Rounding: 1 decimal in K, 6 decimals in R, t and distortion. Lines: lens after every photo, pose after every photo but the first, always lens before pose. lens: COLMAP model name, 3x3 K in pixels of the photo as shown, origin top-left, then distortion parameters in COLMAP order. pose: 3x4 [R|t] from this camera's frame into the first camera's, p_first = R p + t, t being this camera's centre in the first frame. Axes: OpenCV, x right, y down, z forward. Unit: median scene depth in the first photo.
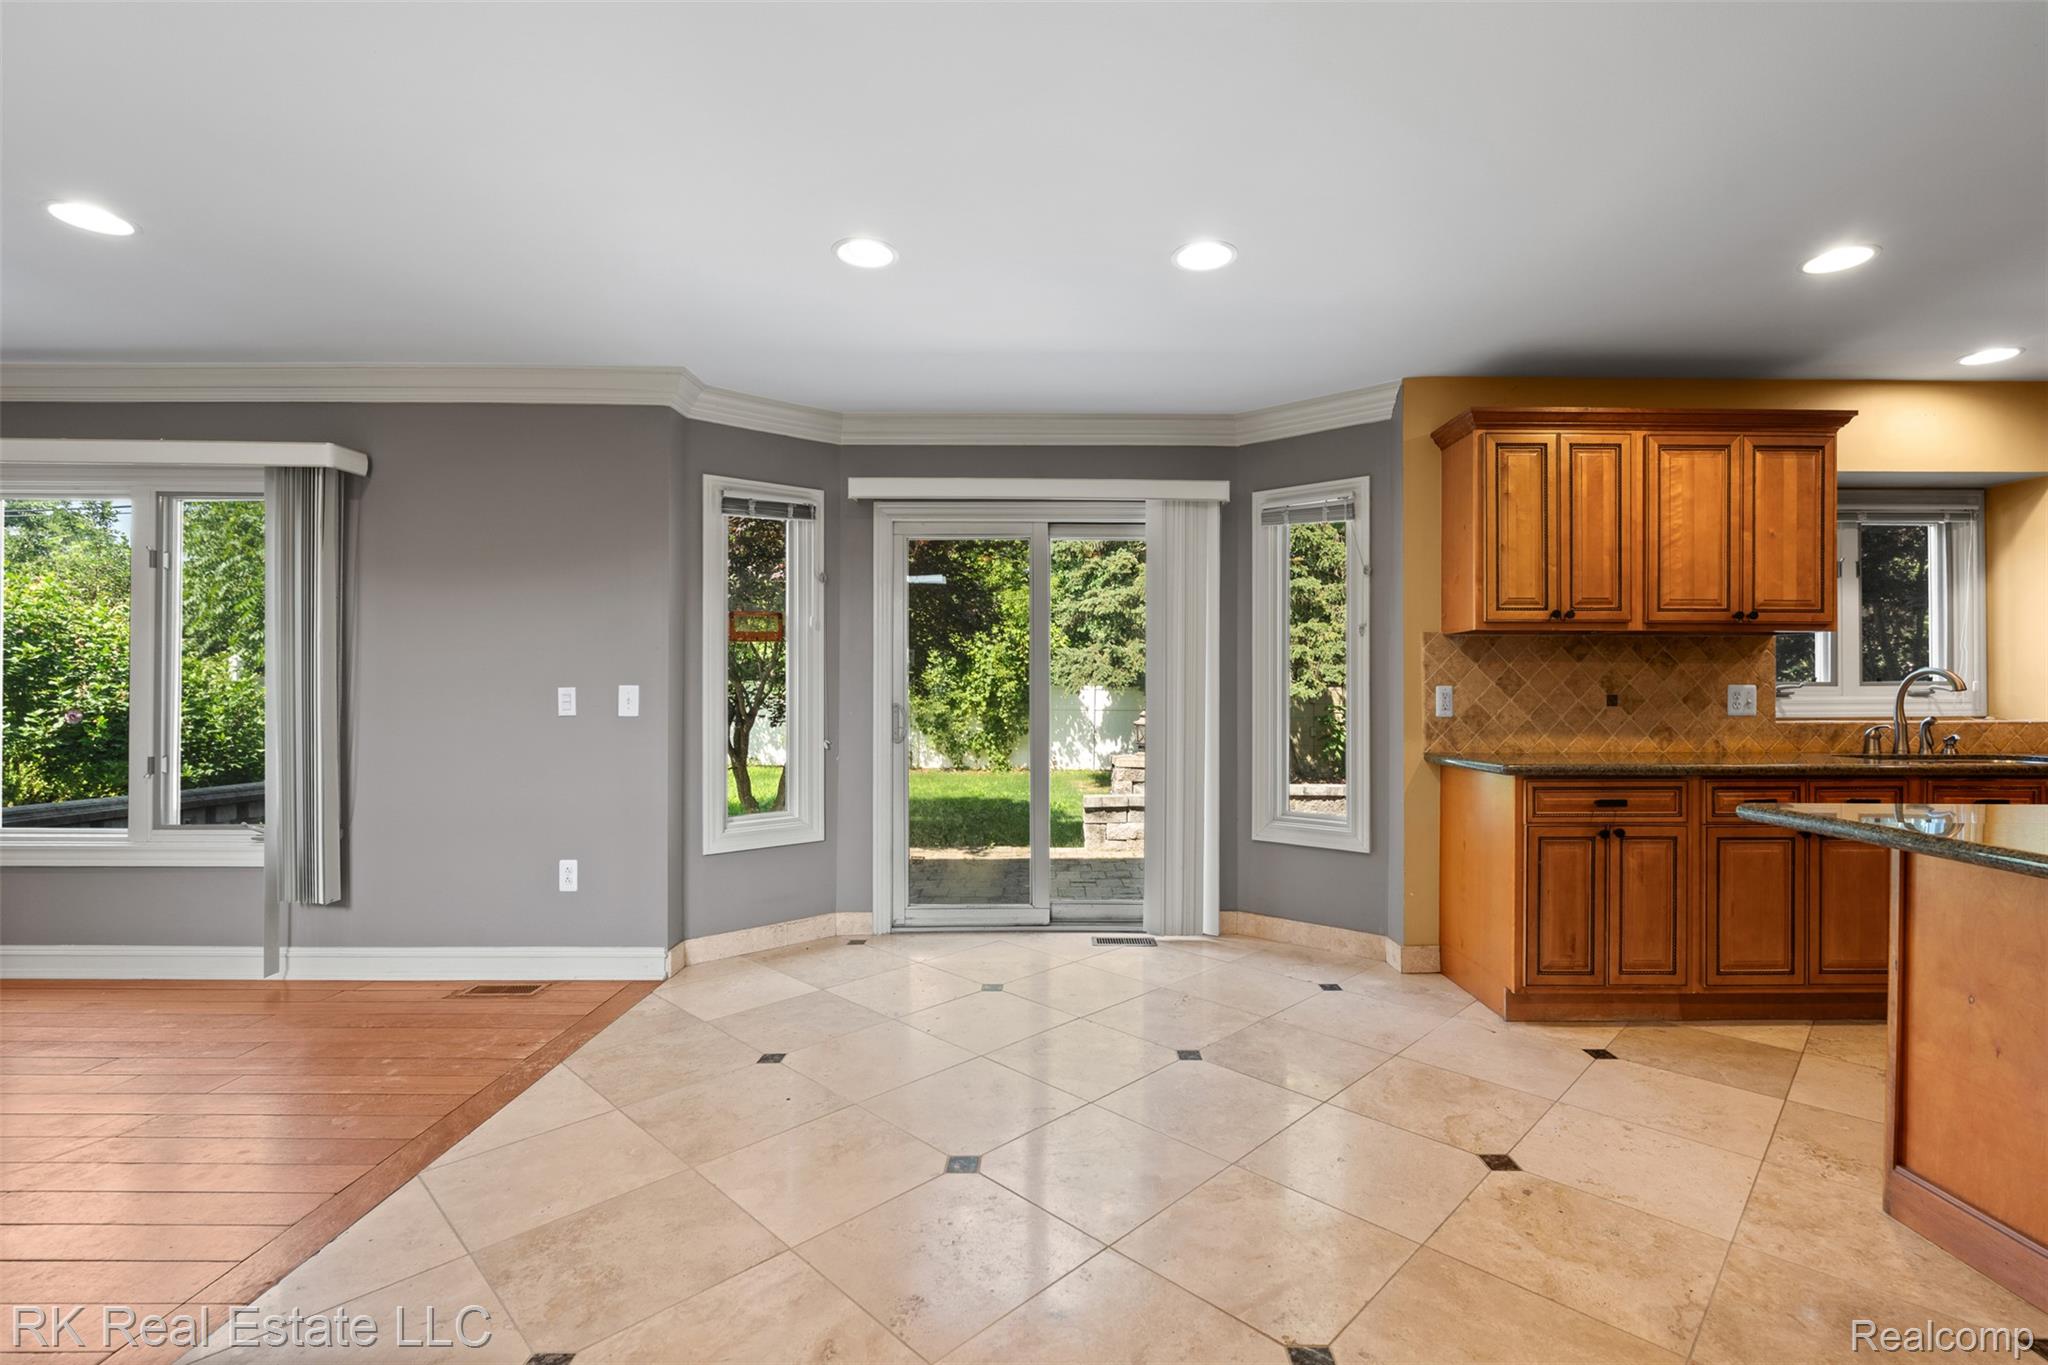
lens RADIAL K [[911.4, 0, 1054.6], [0, 911.4, 693.4], [0, 0, 1]] dist [-0.003277, -0.000378]
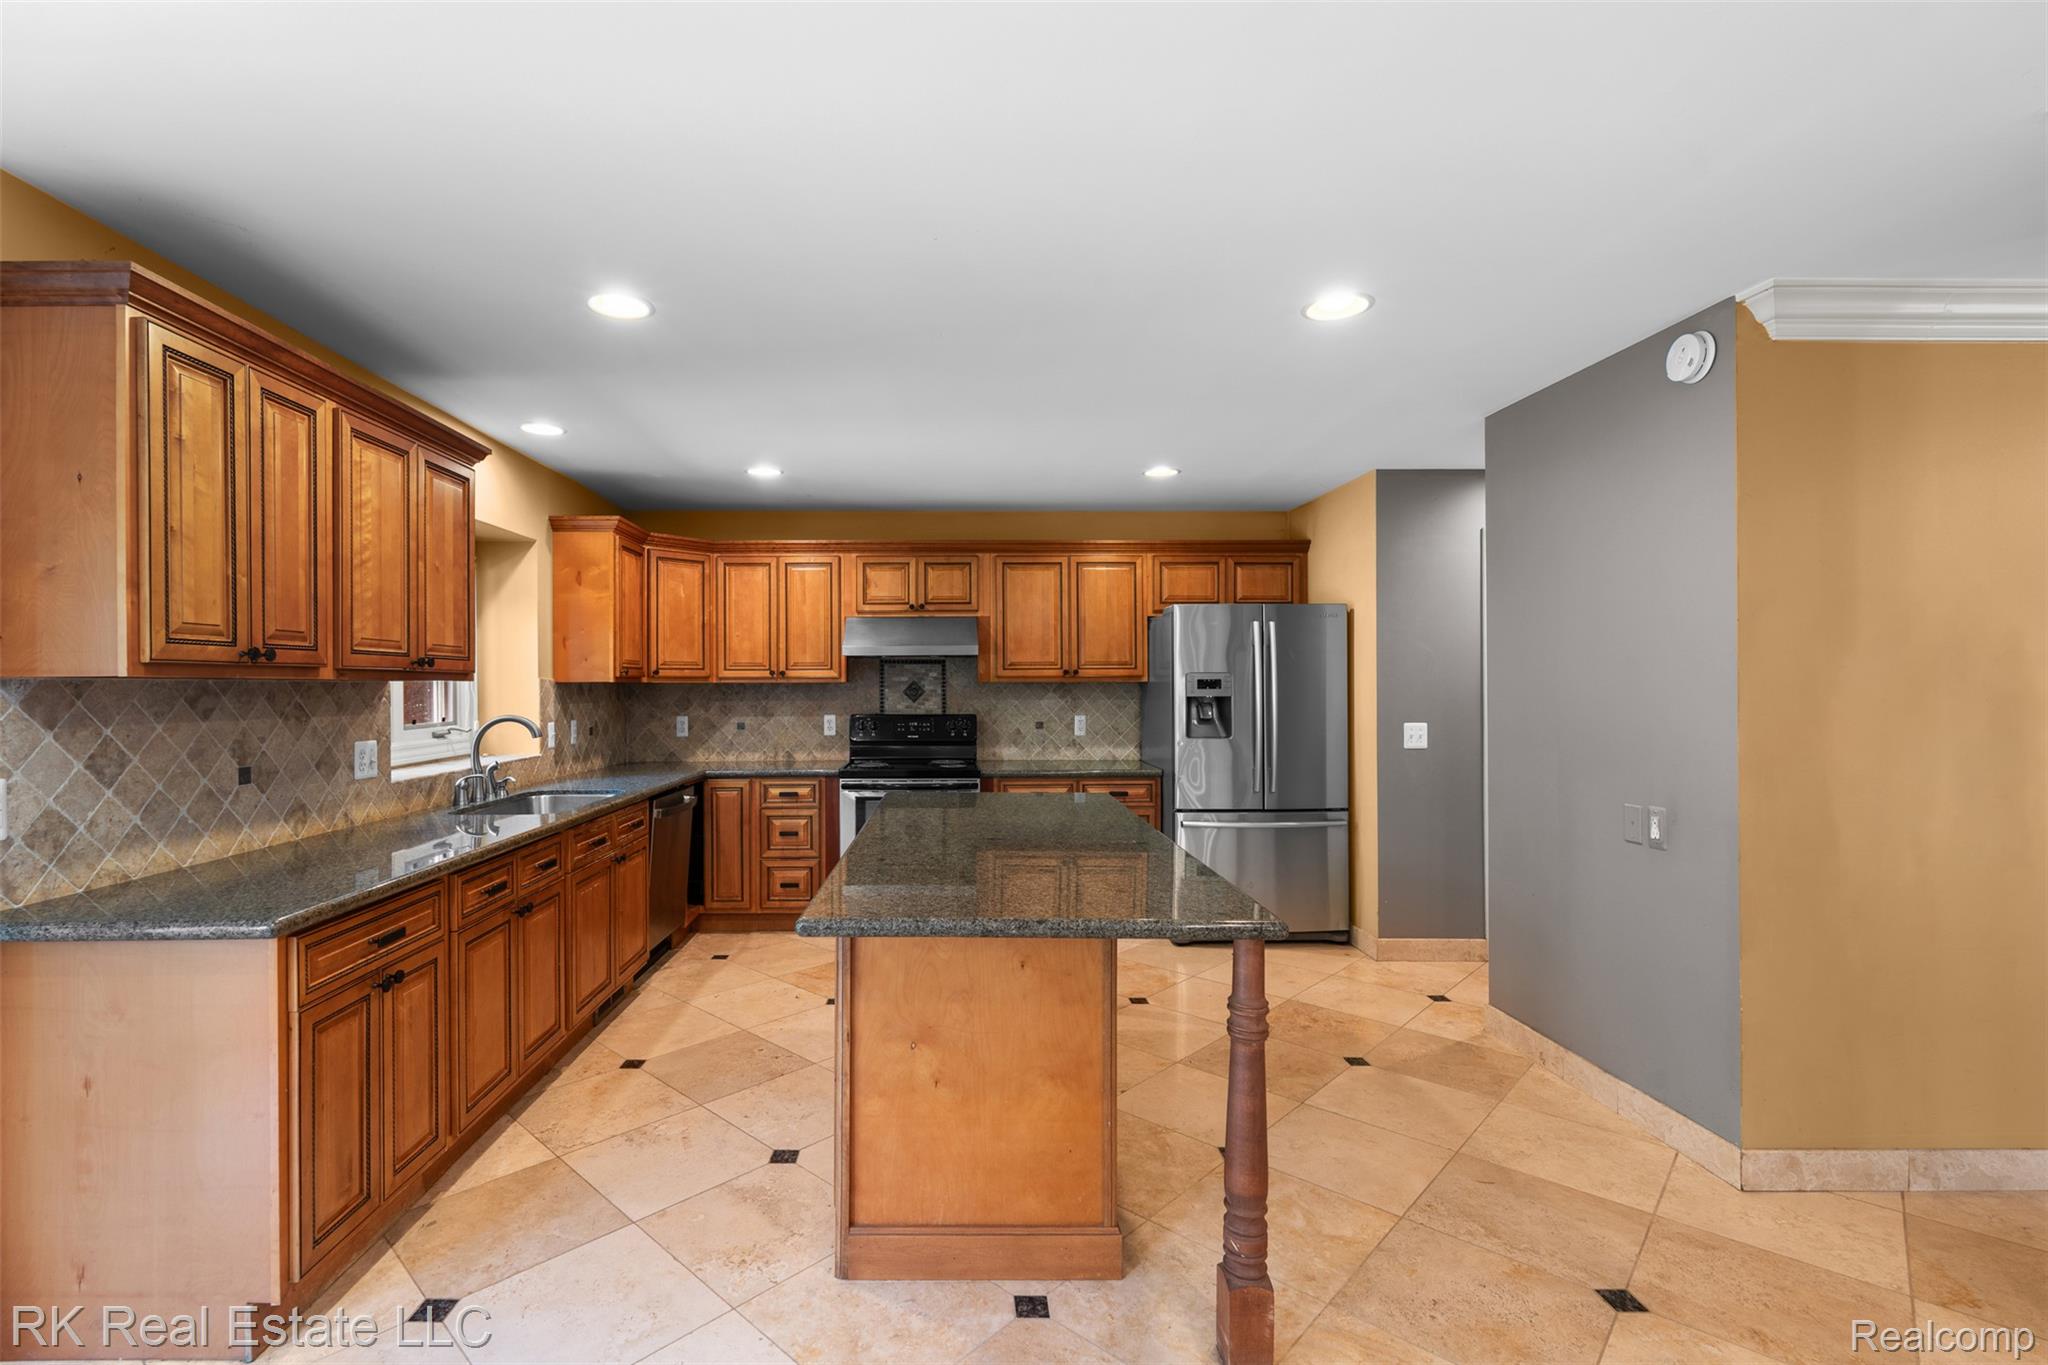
lens RADIAL K [[926.3, 0, 950.0], [0, 926.3, 683.3], [0, 0, 1]] dist [-0.002133, 0.000122]
pose [[0.007674, 0.000400, 0.999970, -0.077157], [0.006437, 0.999979, -0.000450, -0.059751], [-0.999950, 0.006440, 0.007672, 0.485794]]
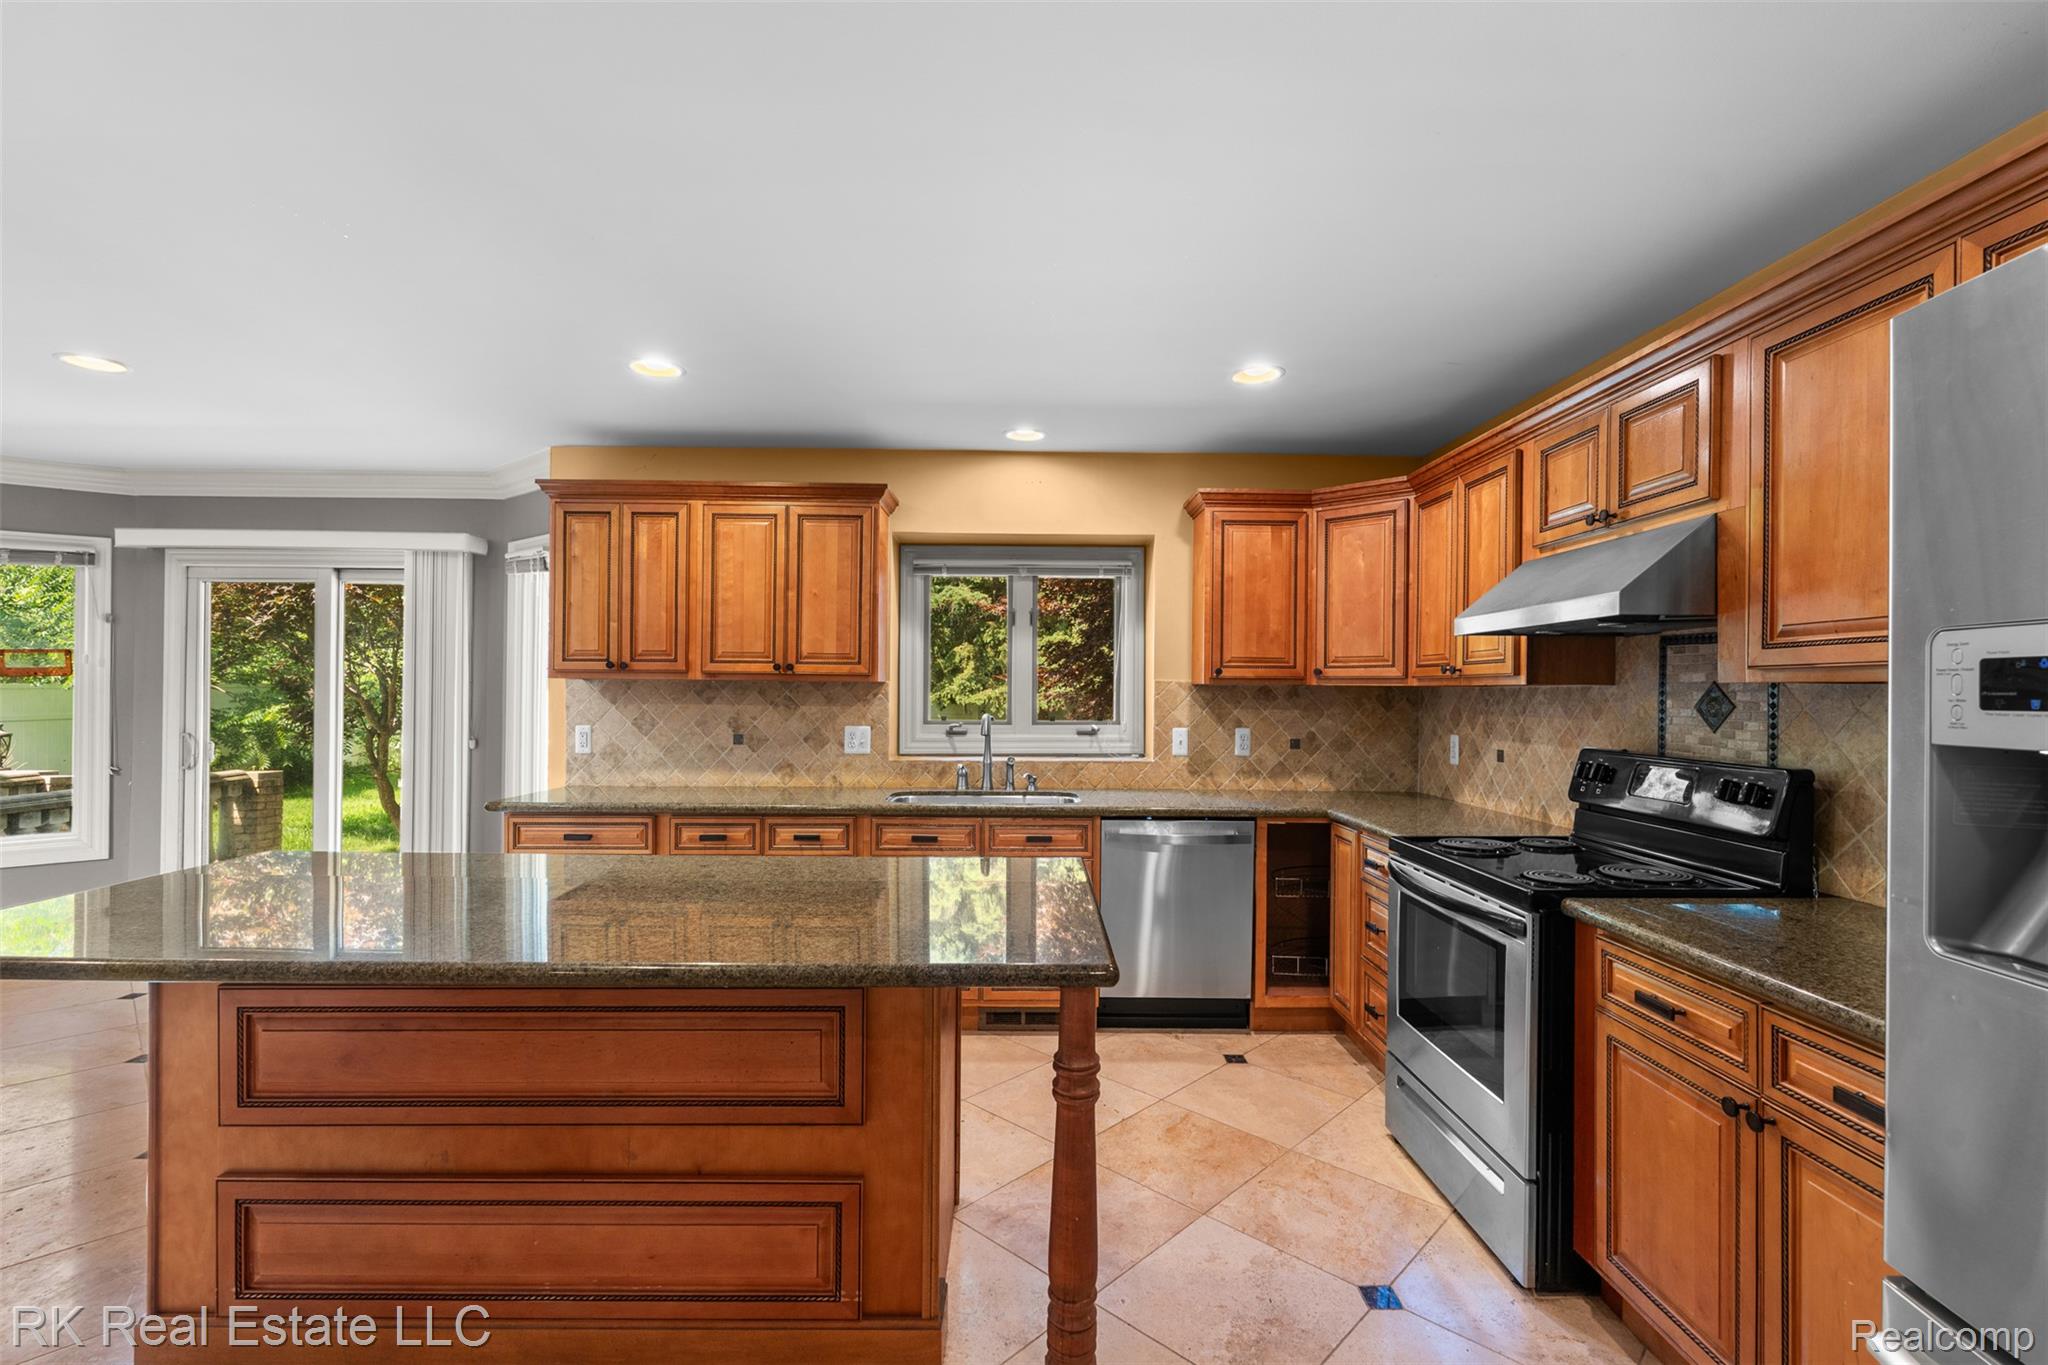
lens RADIAL K [[916.5, 0, 1024.0], [0, 916.5, 682.5], [0, 0, 1]] dist [-0.002516, -0.000122]
pose [[0.999976, 0.006683, 0.002031, 0.993698], [-0.006661, 0.999918, -0.010930, -0.053409], [-0.002104, 0.010916, 0.999938, -0.117942]]
